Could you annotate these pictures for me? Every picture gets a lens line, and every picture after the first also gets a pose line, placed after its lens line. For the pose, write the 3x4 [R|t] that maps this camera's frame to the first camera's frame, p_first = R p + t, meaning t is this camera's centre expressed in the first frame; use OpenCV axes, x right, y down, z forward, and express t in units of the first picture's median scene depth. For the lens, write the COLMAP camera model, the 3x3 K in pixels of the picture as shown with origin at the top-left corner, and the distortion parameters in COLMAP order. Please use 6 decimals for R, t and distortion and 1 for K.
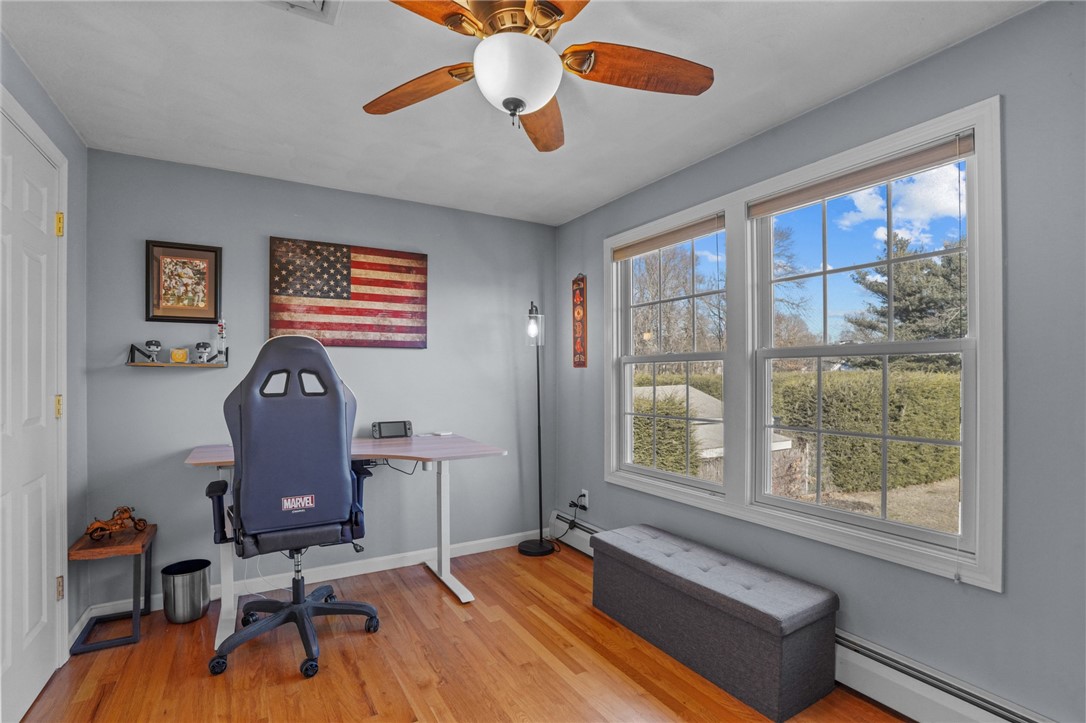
lens RADIAL K [[506.7, 0, 529.2], [0, 506.7, 378.1], [0, 0, 1]] dist [-0.073847, 0.026092]
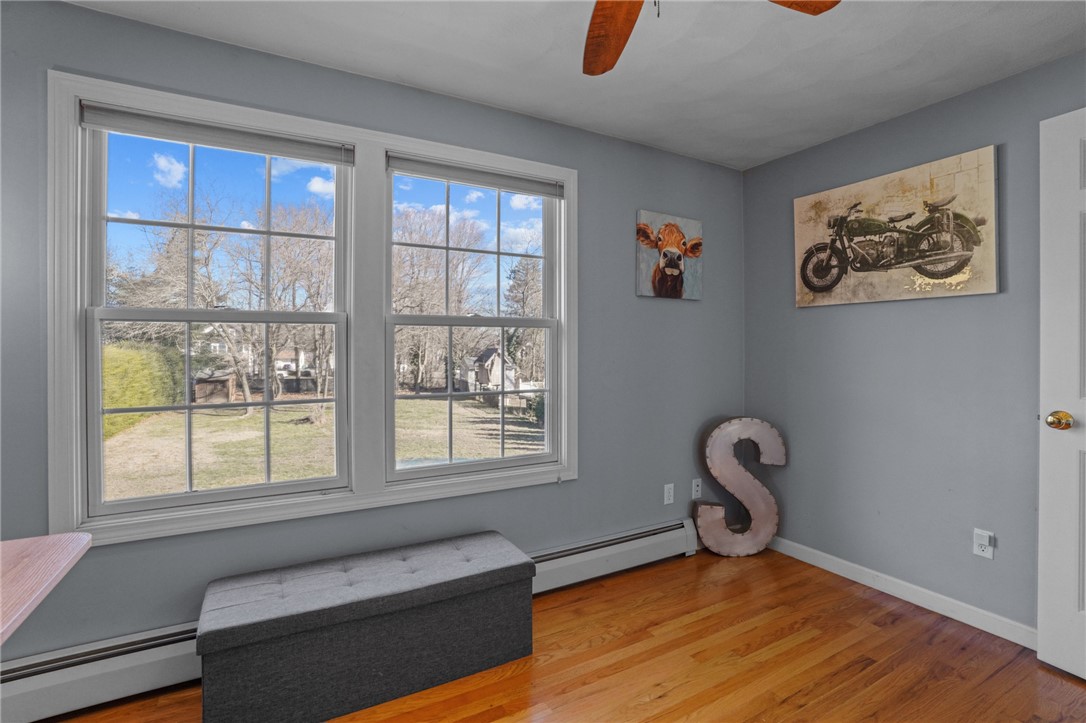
lens RADIAL K [[511.0, 0, 551.1], [0, 511.0, 347.9], [0, 0, 1]] dist [-0.071963, 0.027522]
pose [[-0.008740, -0.003970, 0.999954, -0.468365], [0.002079, 0.999990, 0.003988, 0.000539], [-0.999960, 0.002114, -0.008731, 0.710079]]
